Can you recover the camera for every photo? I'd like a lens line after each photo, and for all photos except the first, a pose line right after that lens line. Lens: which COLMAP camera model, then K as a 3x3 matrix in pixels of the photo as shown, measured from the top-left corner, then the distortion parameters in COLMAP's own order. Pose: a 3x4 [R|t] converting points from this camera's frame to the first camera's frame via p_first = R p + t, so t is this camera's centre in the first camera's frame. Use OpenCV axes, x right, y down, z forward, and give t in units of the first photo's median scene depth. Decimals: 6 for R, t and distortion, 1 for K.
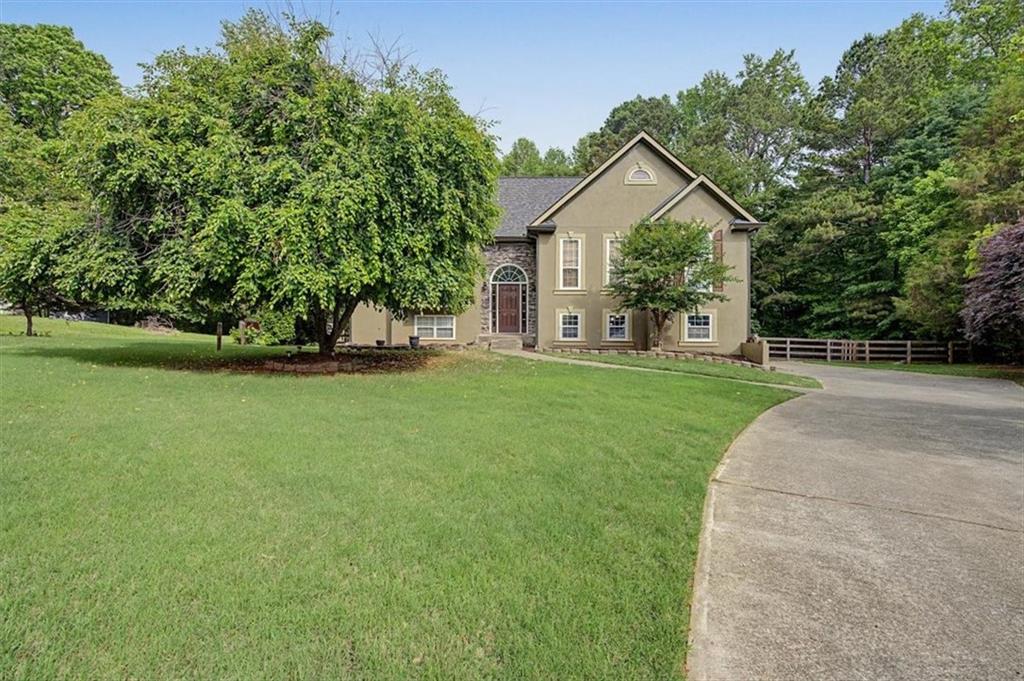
lens RADIAL K [[463.7, 0, 512.8], [0, 463.7, 339.1], [0, 0, 1]] dist [-0.005188, 0.002442]
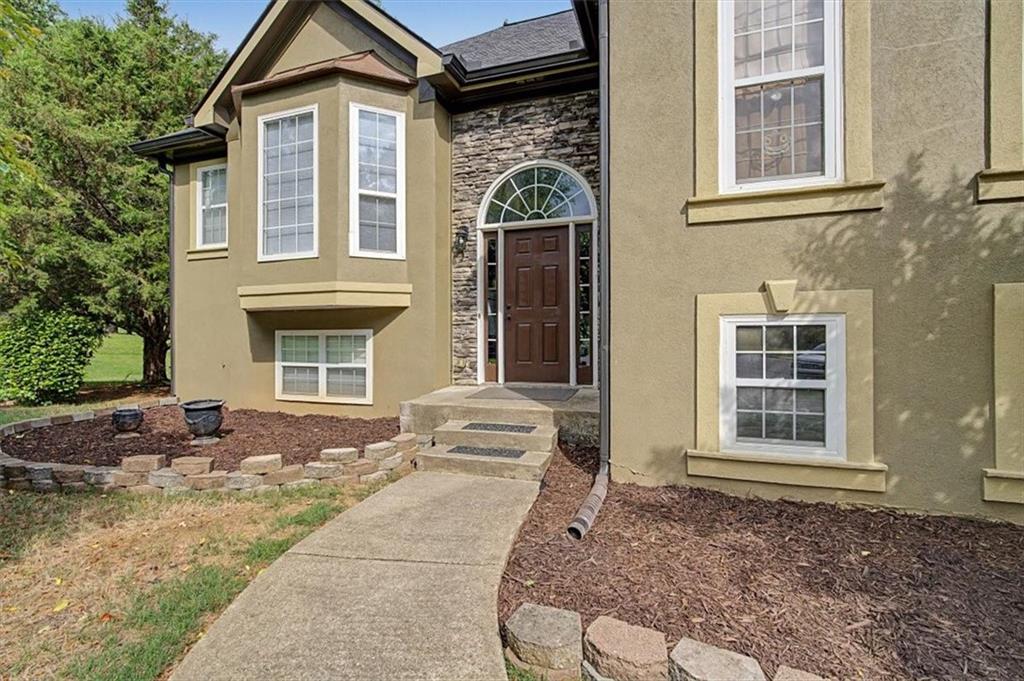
lens RADIAL K [[463.7, 0, 510.4], [0, 463.7, 342.8], [0, 0, 1]] dist [-0.005188, 0.002442]
pose [[0.959212, -0.006710, -0.282607, 0.064270], [0.004836, 0.999961, -0.007328, -0.039332], [0.282645, 0.005663, 0.959208, 0.708879]]
